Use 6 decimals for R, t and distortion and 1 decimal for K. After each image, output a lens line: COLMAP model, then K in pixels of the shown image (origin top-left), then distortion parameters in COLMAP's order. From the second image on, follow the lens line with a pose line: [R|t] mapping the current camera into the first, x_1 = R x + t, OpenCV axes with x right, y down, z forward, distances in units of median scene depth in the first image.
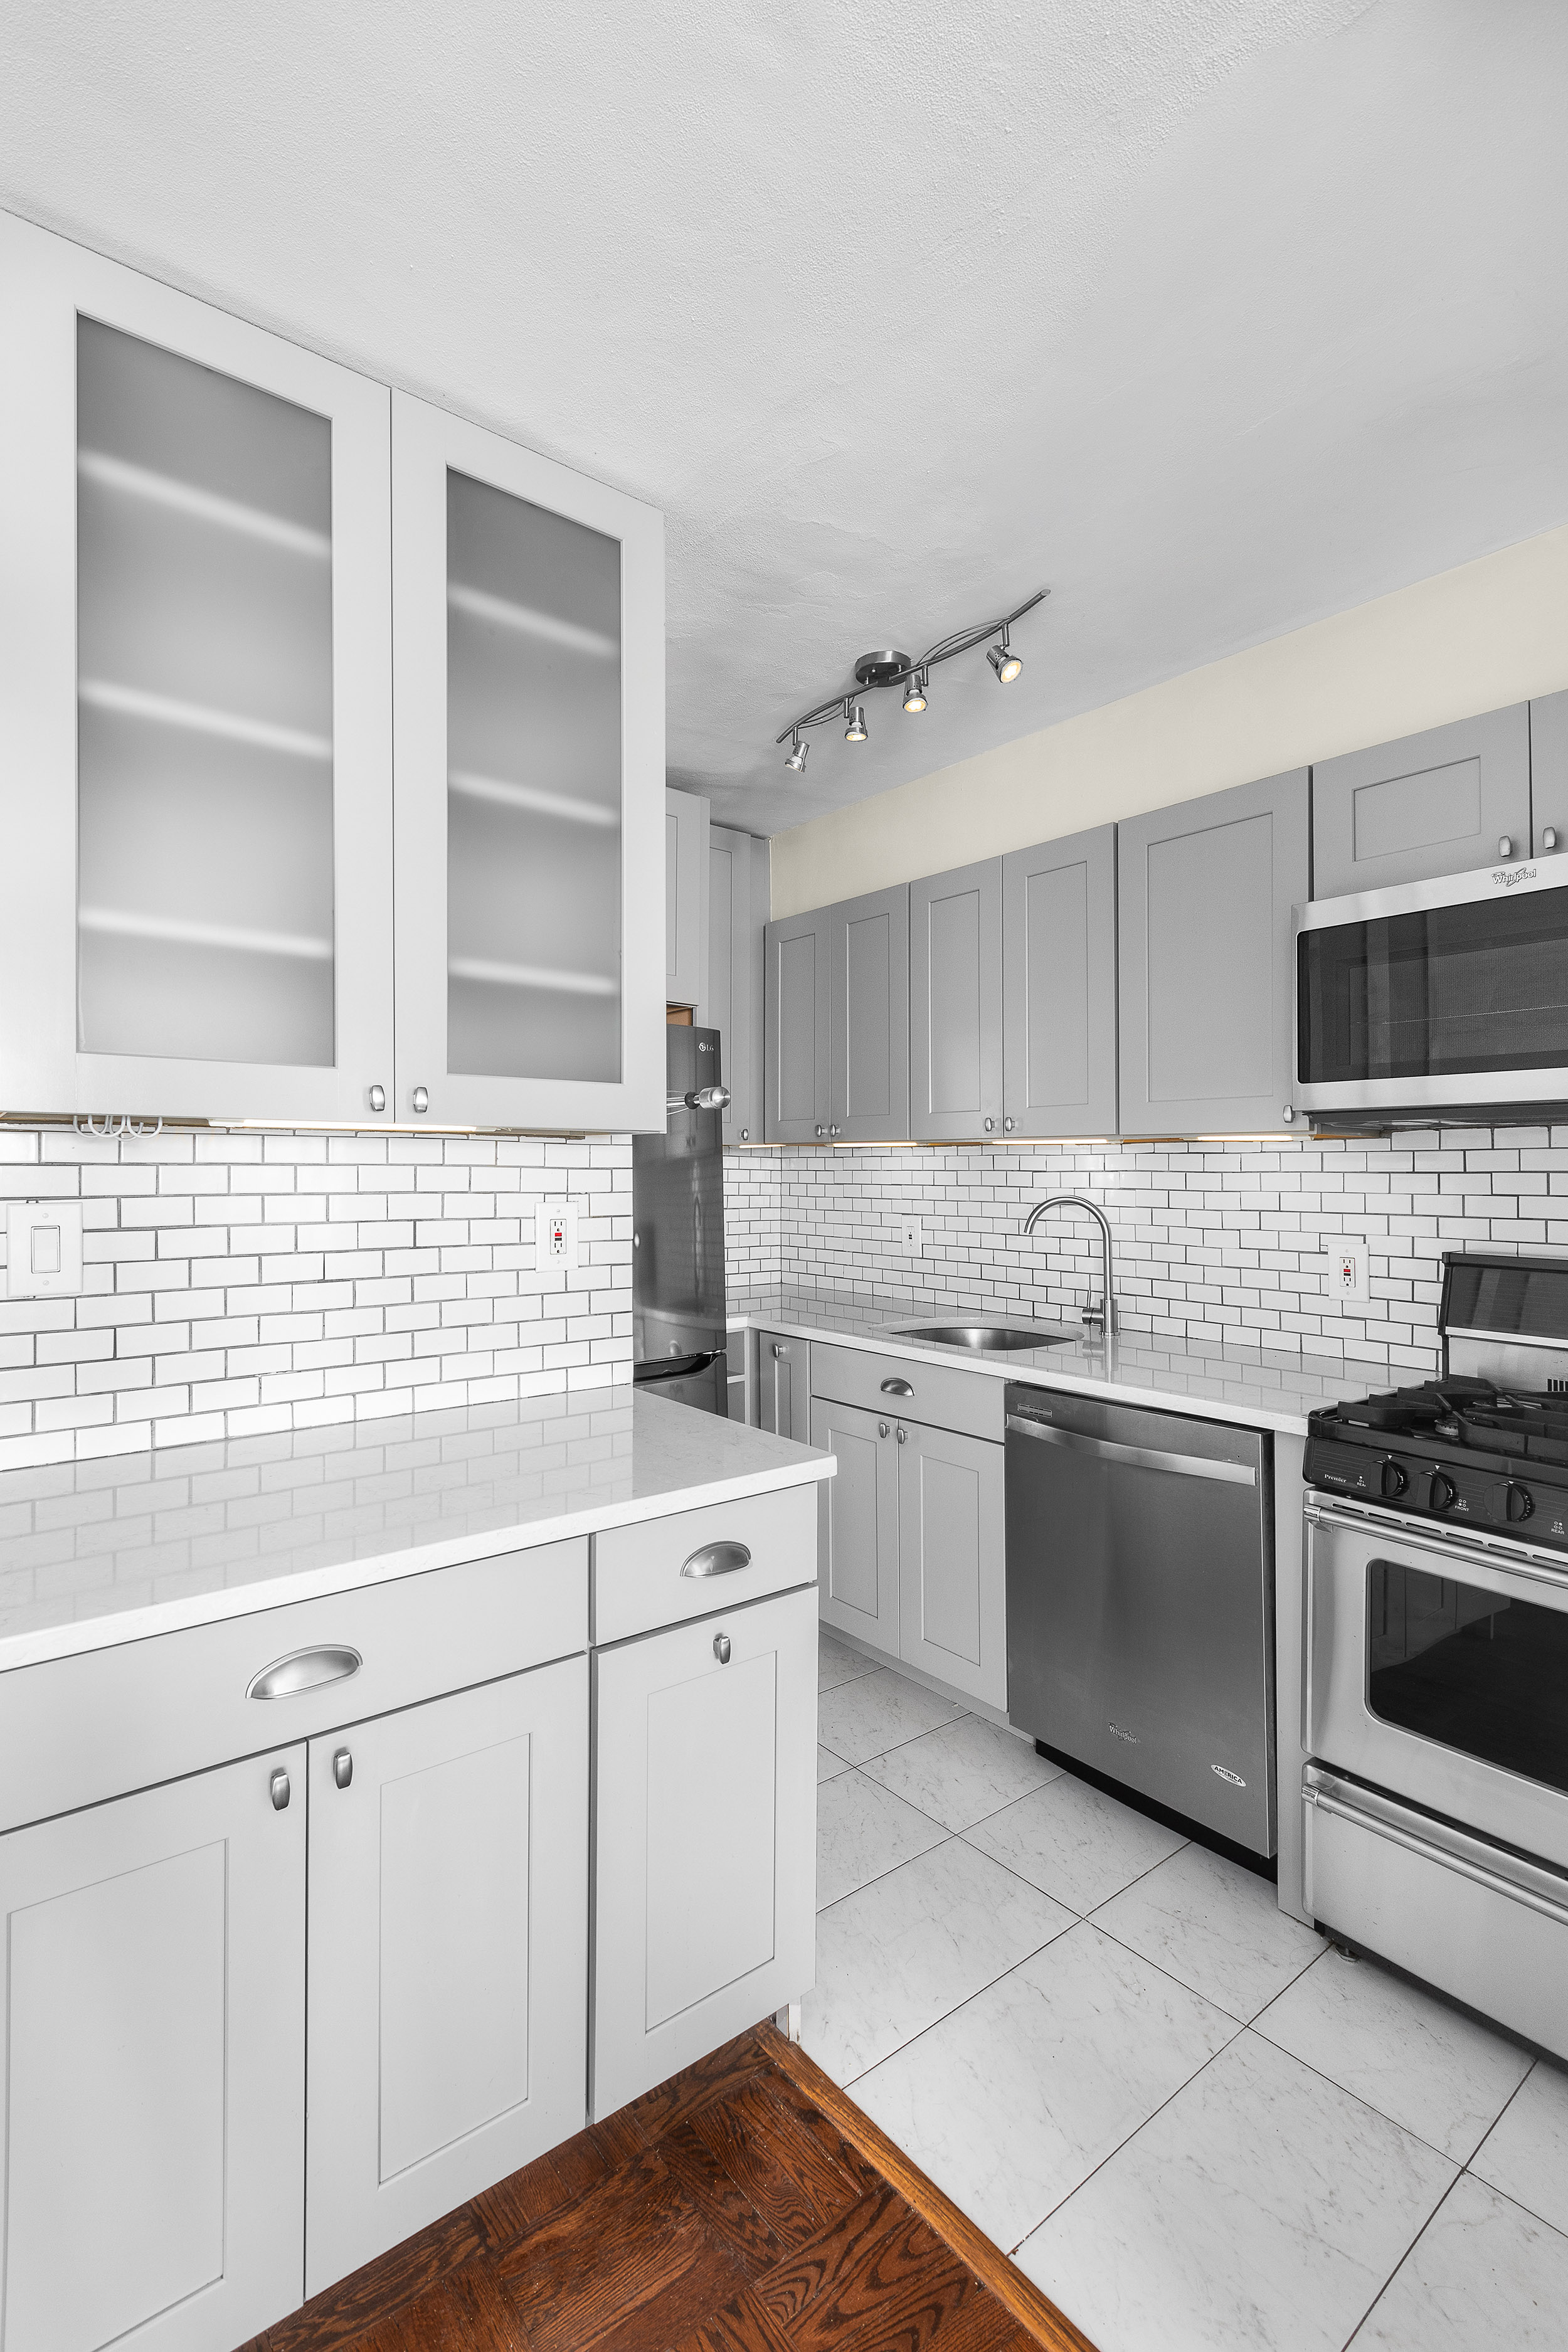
lens RADIAL K [[1029.2, 0, 793.7], [0, 1029.2, 1148.9], [0, 0, 1]] dist [0.001678, -0.018031]
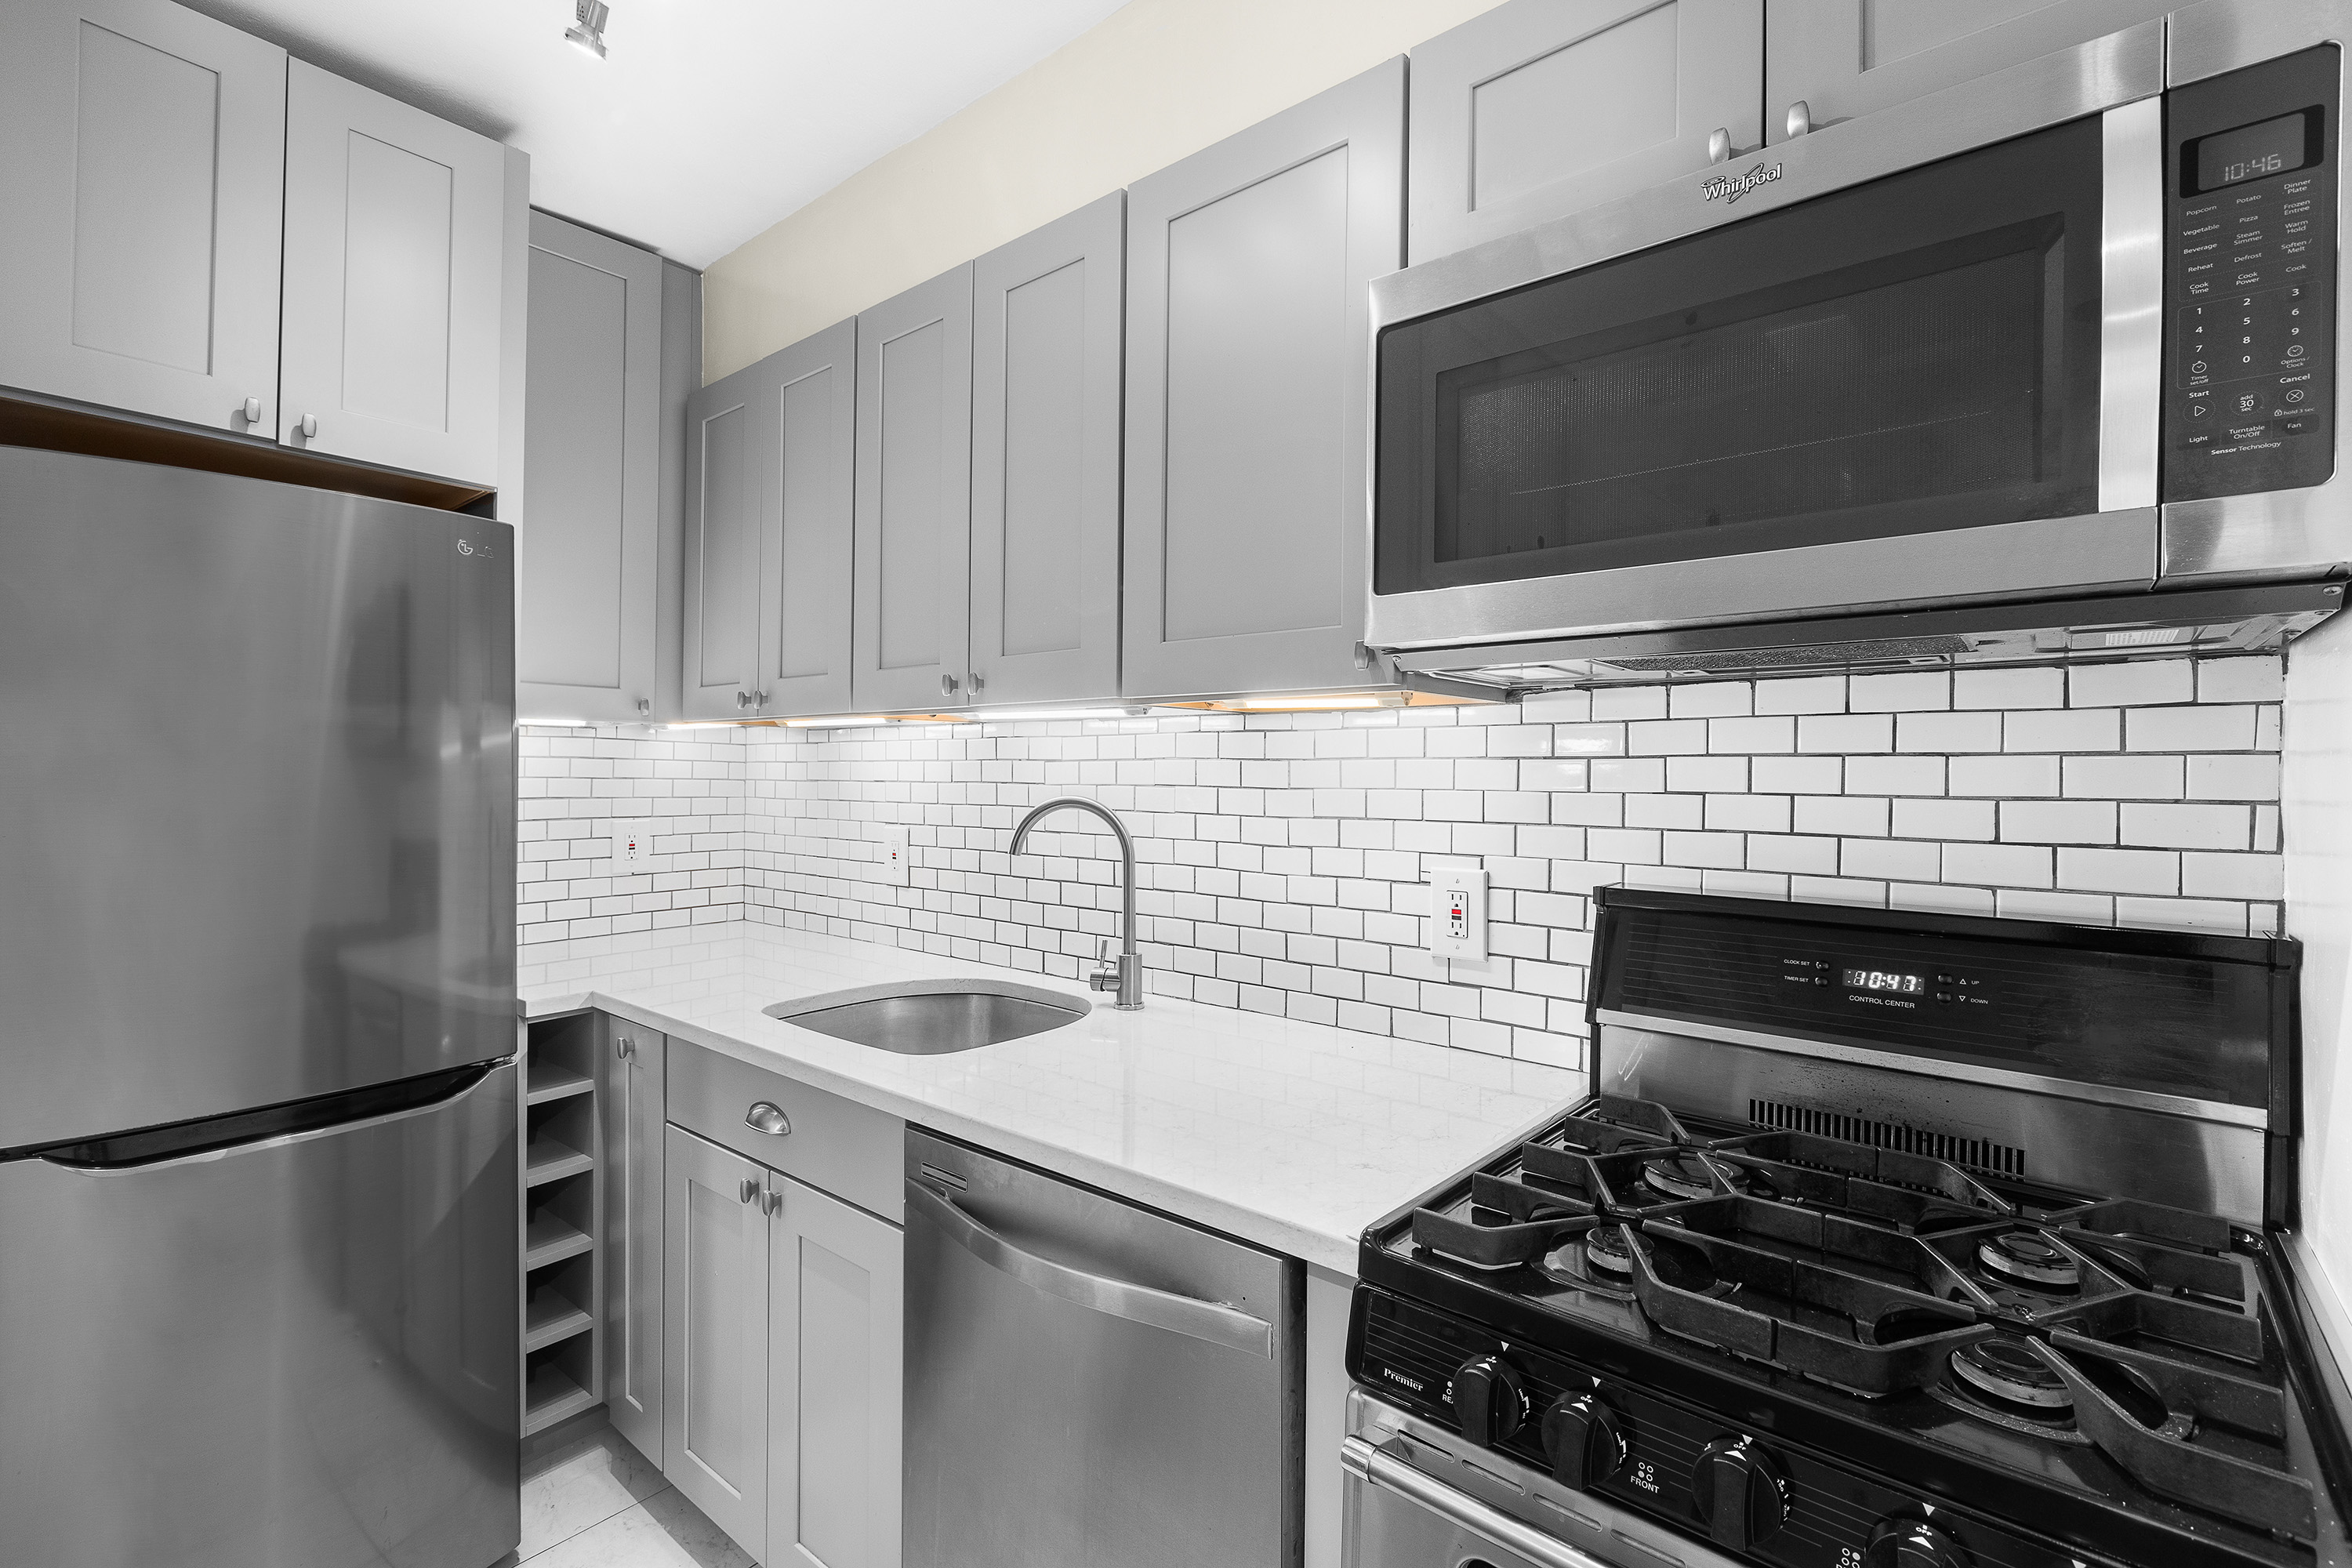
lens RADIAL K [[1029.2, 0, 1214.7], [0, 1029.2, 762.9], [0, 0, 1]] dist [0.001678, -0.018031]
pose [[0.973343, 0.007930, 0.229218, 0.215693], [-0.010127, 0.999913, 0.008410, 0.019558], [-0.229131, -0.010507, 0.973339, 0.363119]]
